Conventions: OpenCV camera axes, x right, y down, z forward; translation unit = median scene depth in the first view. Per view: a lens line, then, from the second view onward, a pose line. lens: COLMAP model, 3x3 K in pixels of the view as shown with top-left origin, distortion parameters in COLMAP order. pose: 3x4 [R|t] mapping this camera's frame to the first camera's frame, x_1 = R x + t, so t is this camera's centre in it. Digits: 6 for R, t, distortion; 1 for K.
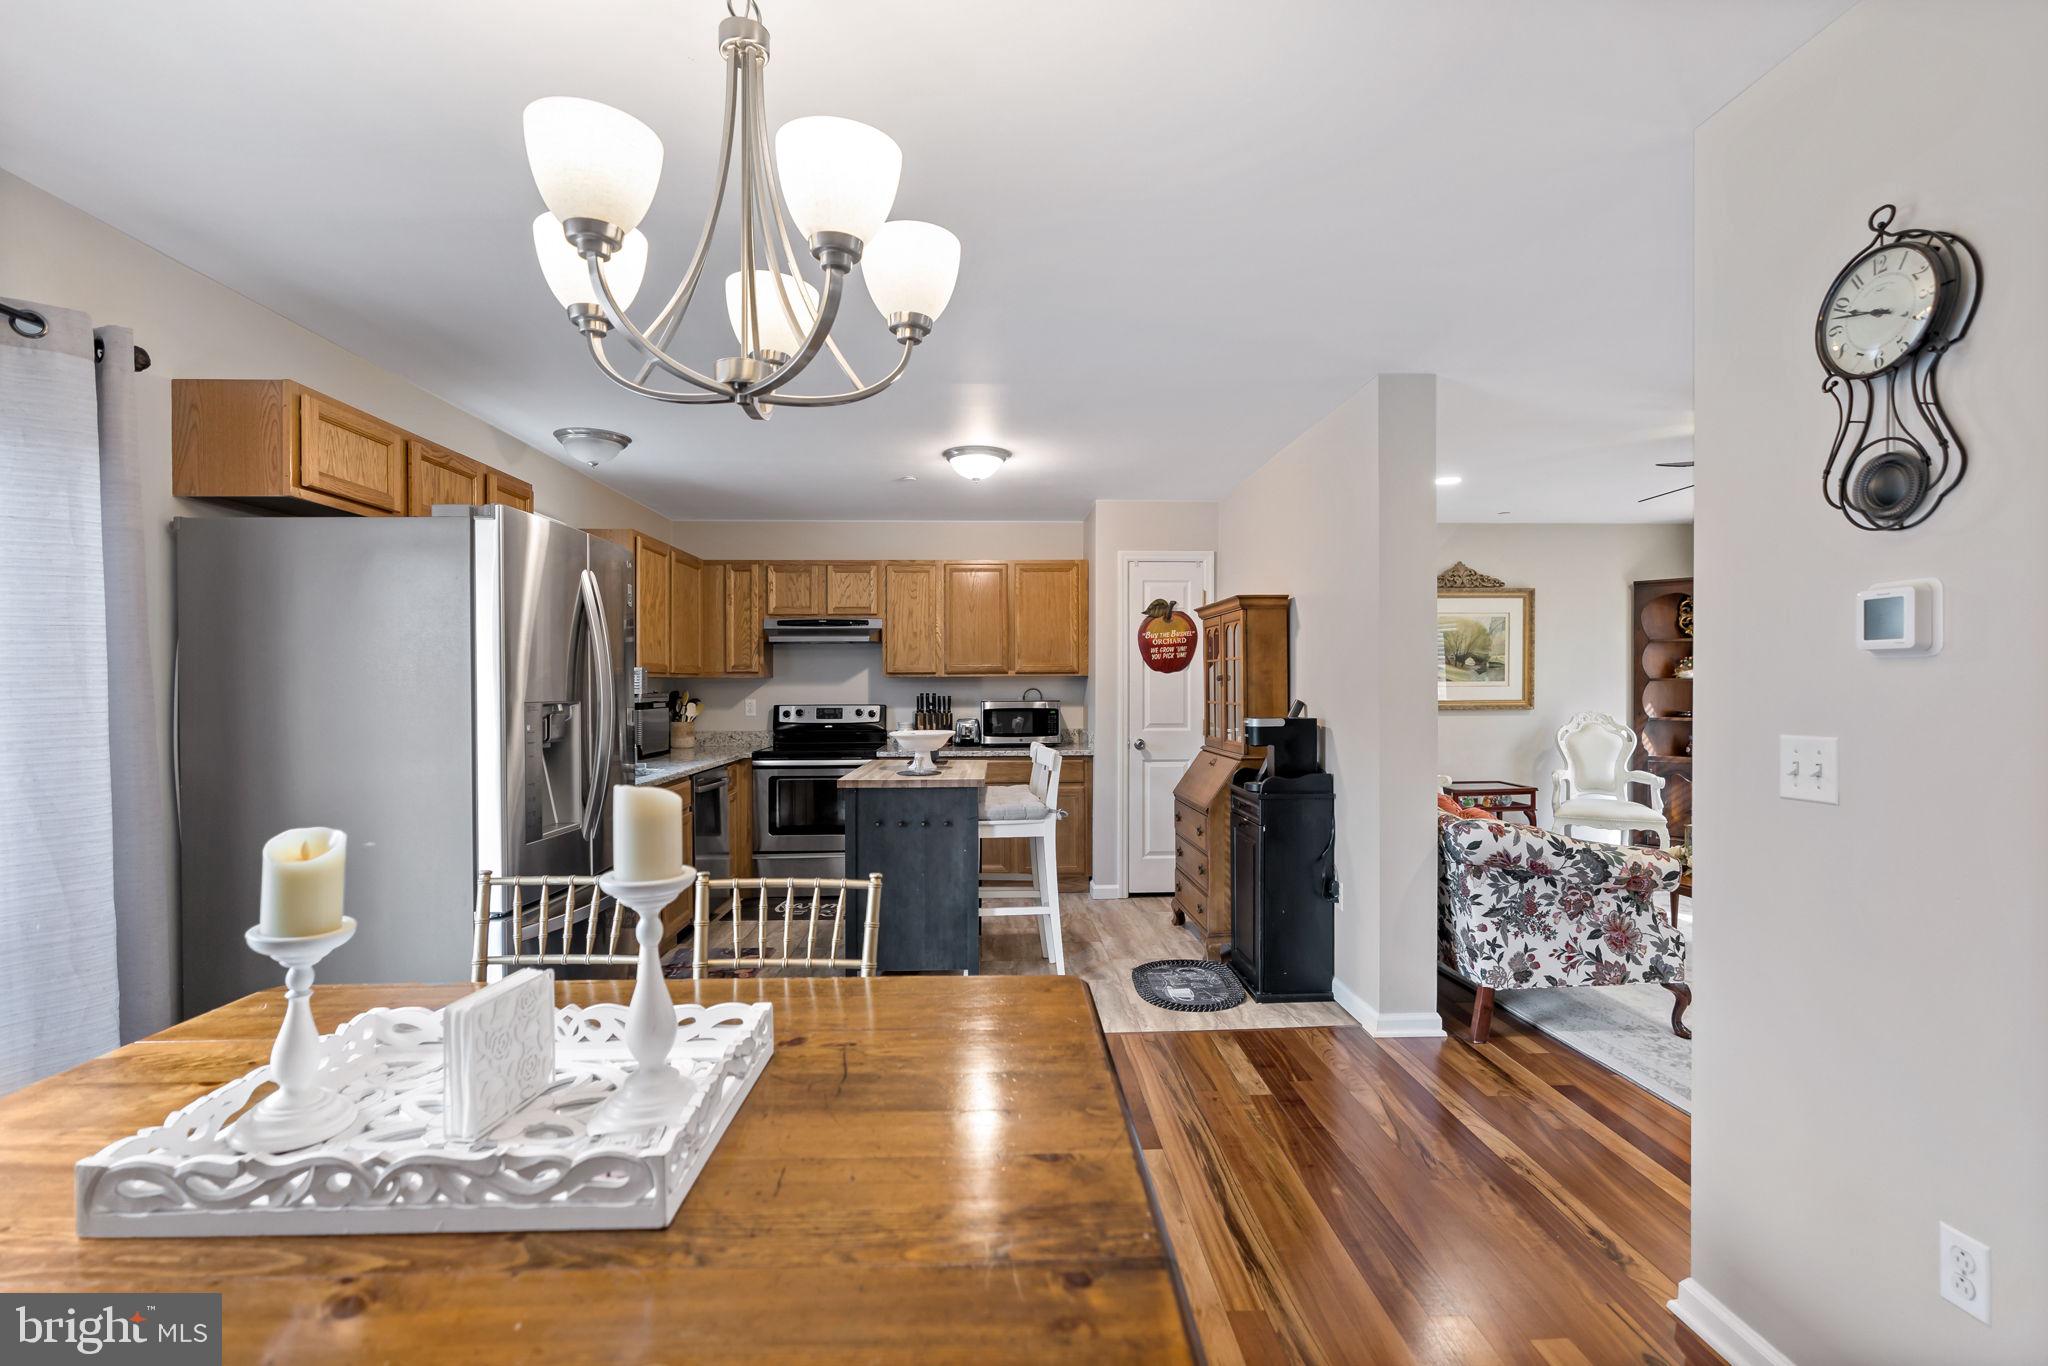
lens RADIAL K [[929.3, 0, 1007.7], [0, 929.3, 676.2], [0, 0, 1]] dist [-0.012494, 0.004182]
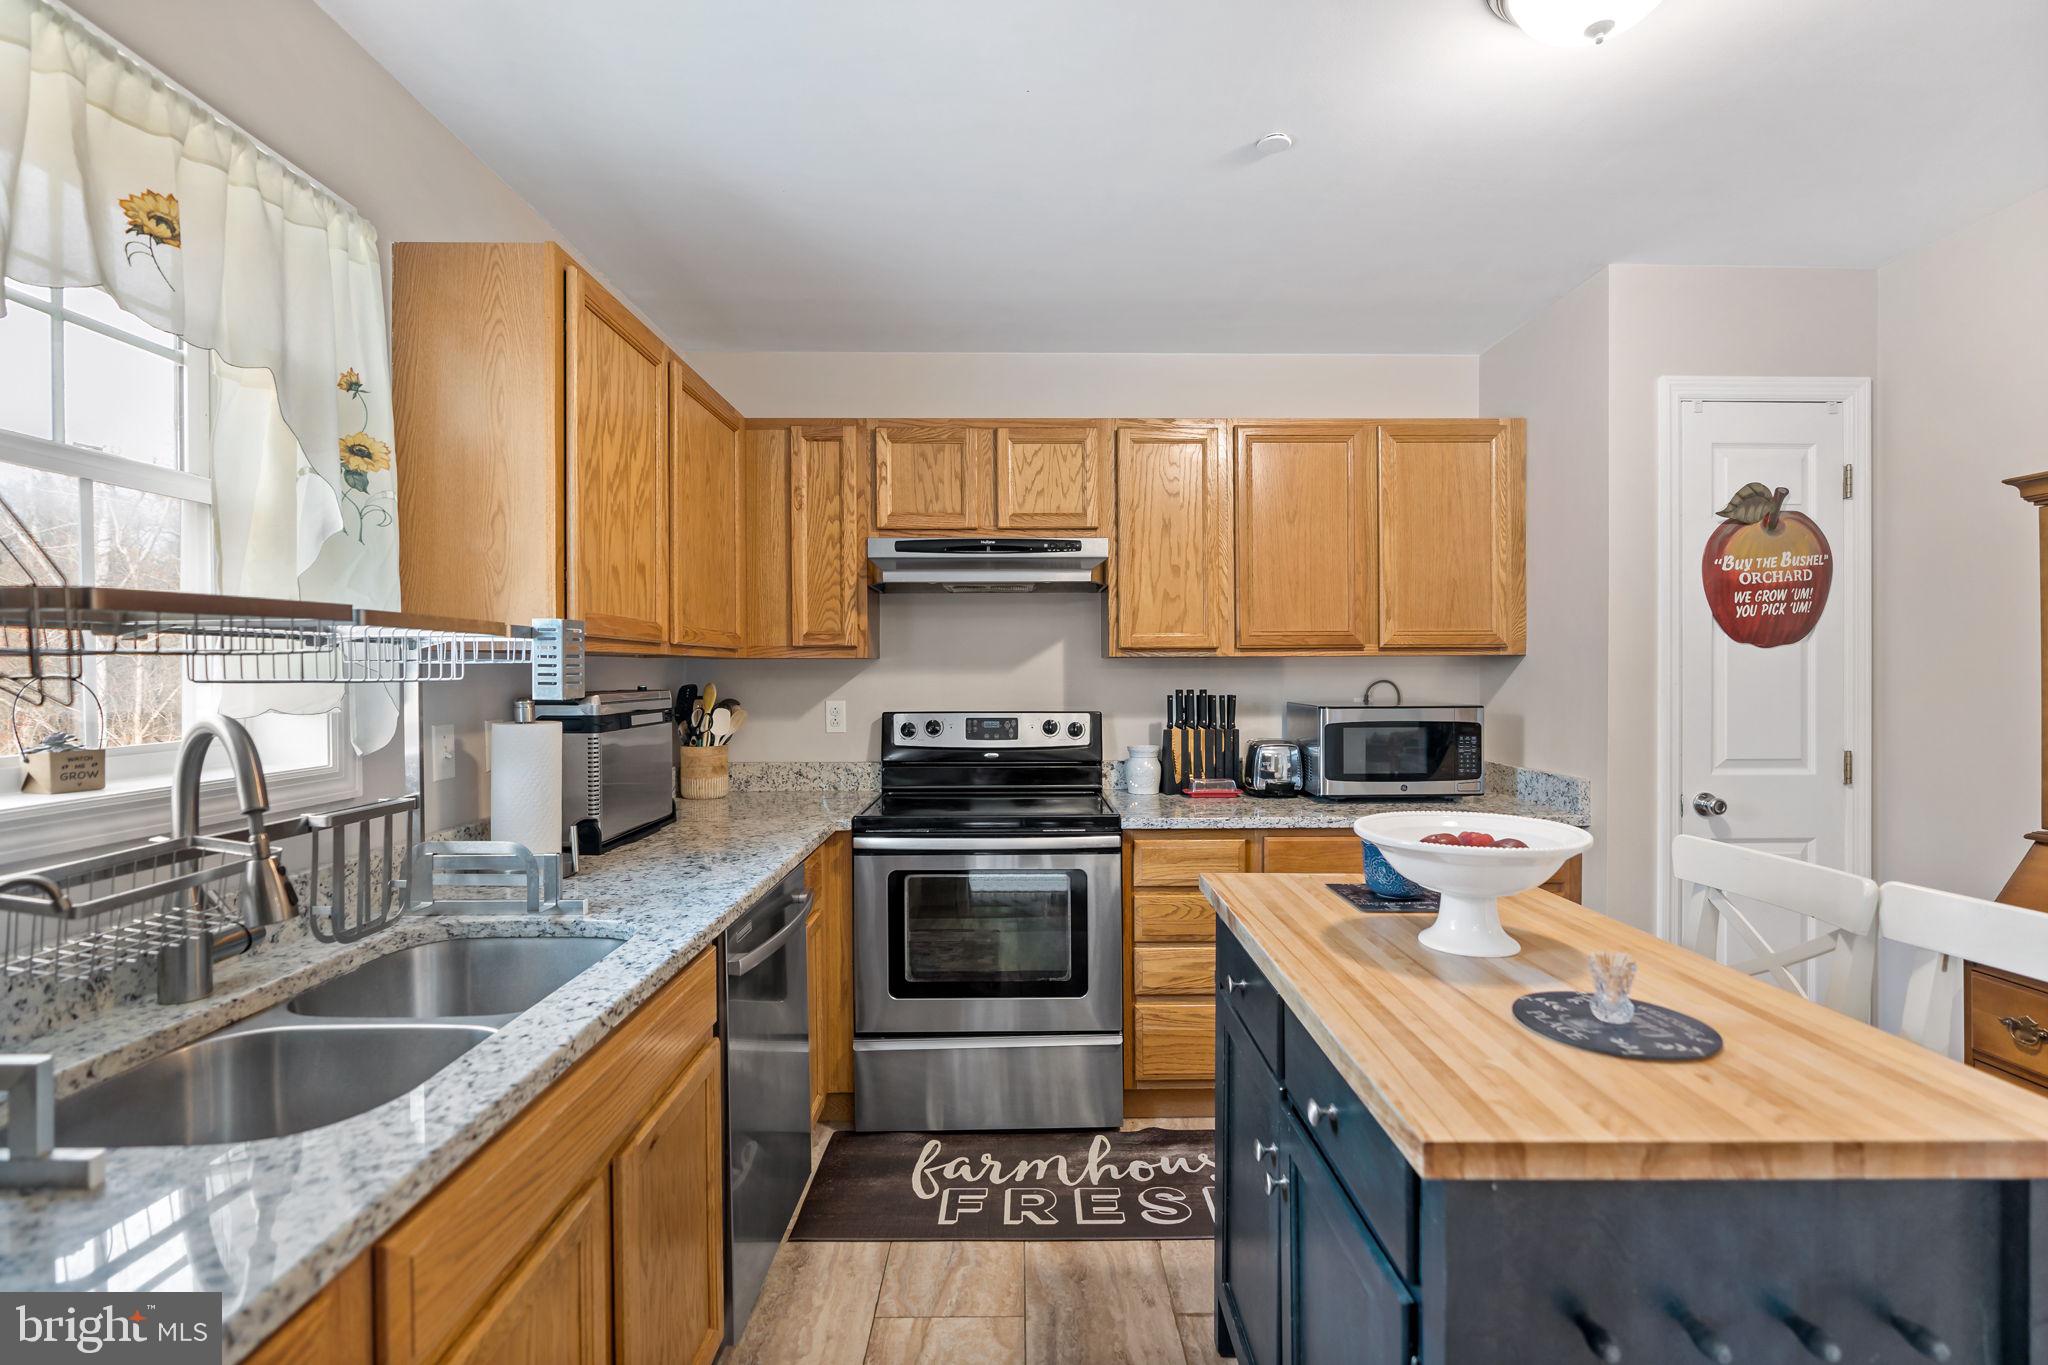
lens RADIAL K [[929.3, 0, 1019.3], [0, 929.3, 672.5], [0, 0, 1]] dist [-0.012494, 0.004182]
pose [[0.999685, 0.001454, -0.025067, -0.184908], [-0.001237, 0.999962, 0.008679, 0.005420], [0.025079, -0.008646, 0.999648, 0.554420]]
